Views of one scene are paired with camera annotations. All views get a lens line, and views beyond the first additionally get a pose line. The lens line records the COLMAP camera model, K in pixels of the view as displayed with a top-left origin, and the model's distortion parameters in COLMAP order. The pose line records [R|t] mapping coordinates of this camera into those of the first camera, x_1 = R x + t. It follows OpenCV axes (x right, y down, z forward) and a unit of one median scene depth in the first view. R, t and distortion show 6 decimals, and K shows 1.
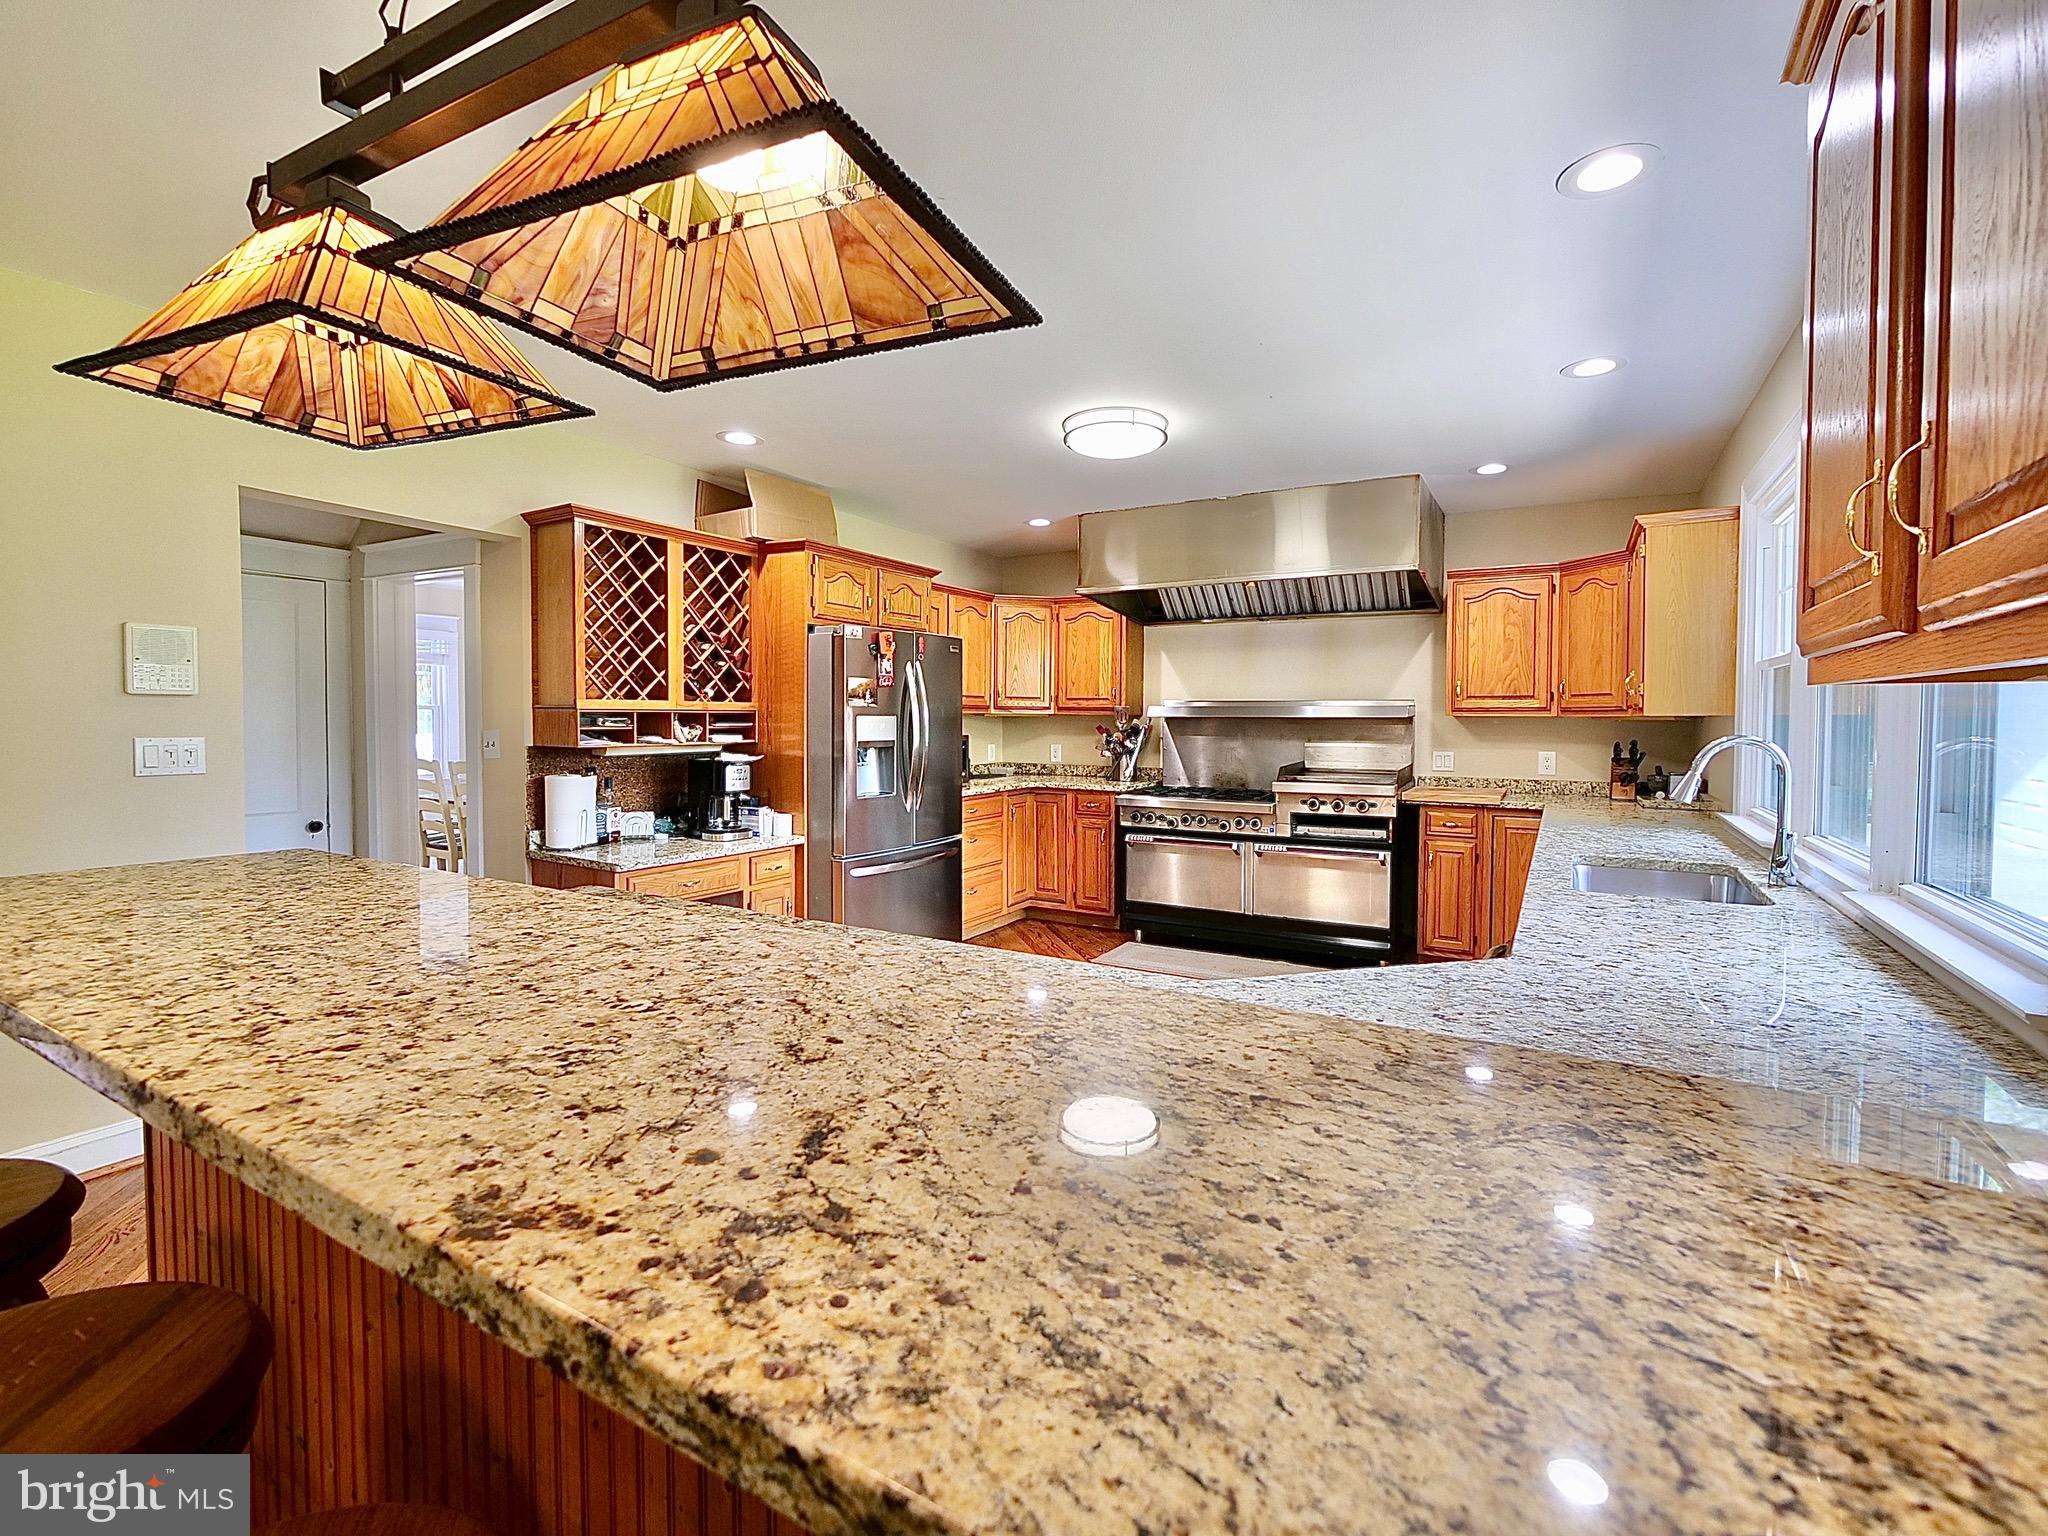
lens RADIAL K [[905.5, 0, 1040.3], [0, 905.5, 744.8], [0, 0, 1]] dist [-0.003308, 0.000143]
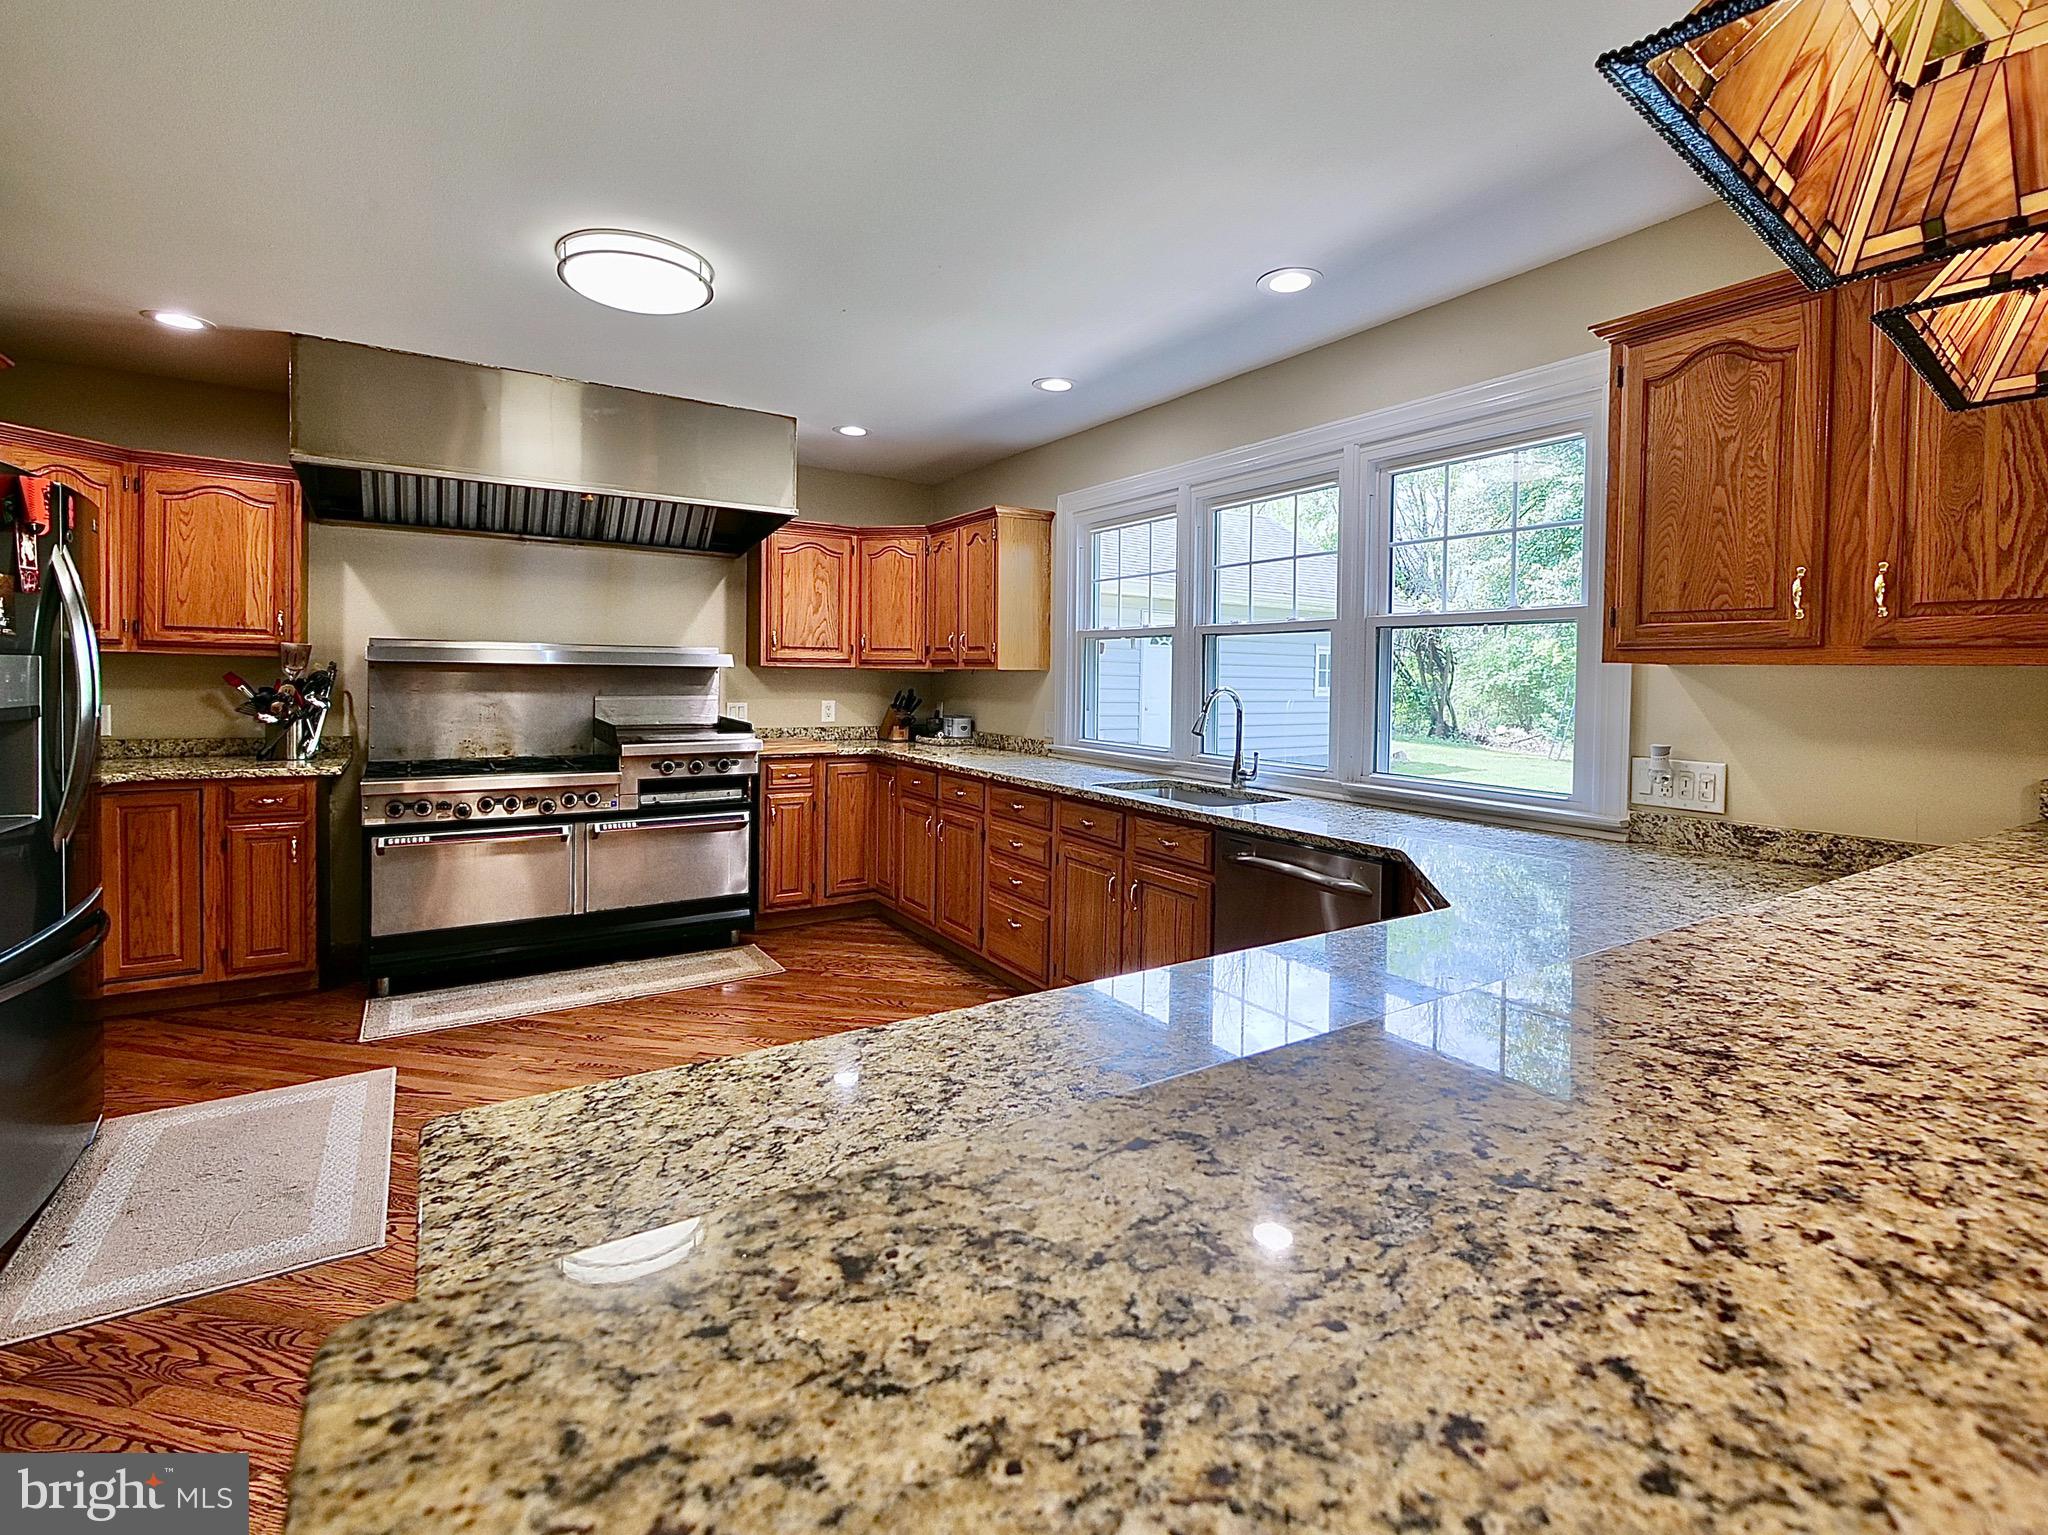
lens RADIAL K [[949.7, 0, 1055.2], [0, 949.7, 699.3], [0, 0, 1]] dist [-0.002391, 0.000379]
pose [[0.444392, -0.020321, 0.895602, -0.342153], [0.010797, 0.999792, 0.017327, -0.010763], [-0.895767, 0.001970, 0.444519, 0.273759]]
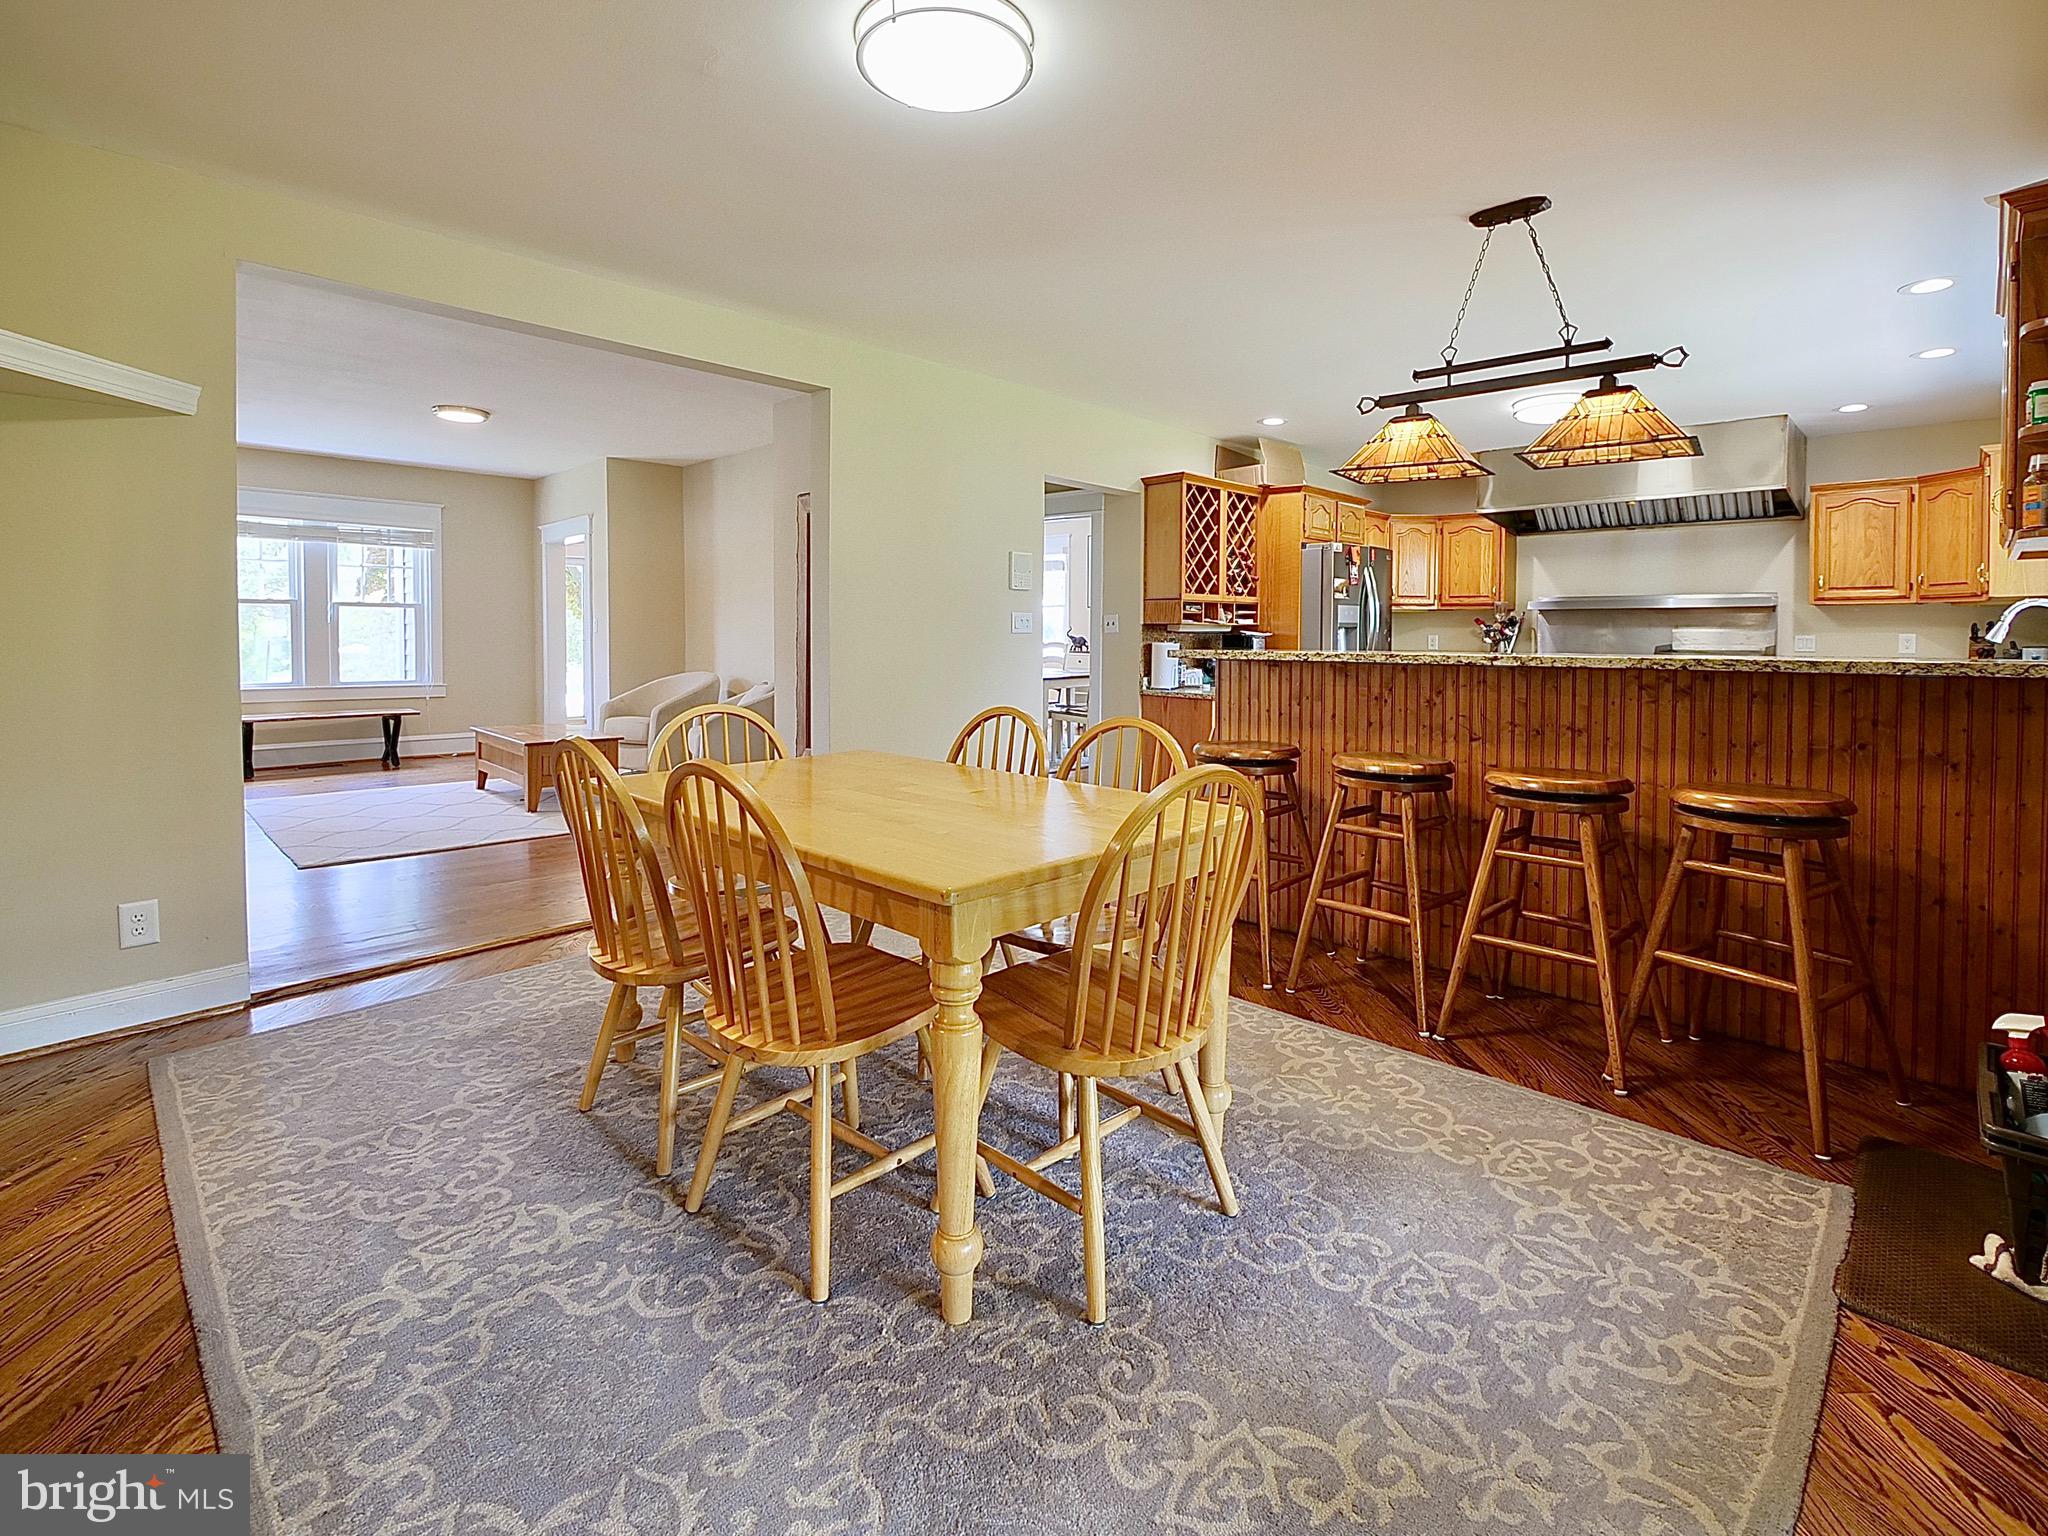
lens RADIAL K [[961.8, 0, 1032.0], [0, 961.8, 661.4], [0, 0, 1]] dist [-0.003379, 0.000637]
pose [[0.970577, 0.005335, -0.240732, -0.269429], [-0.005988, 0.999980, -0.001981, 0.056338], [0.240717, 0.003364, 0.970590, -0.534045]]
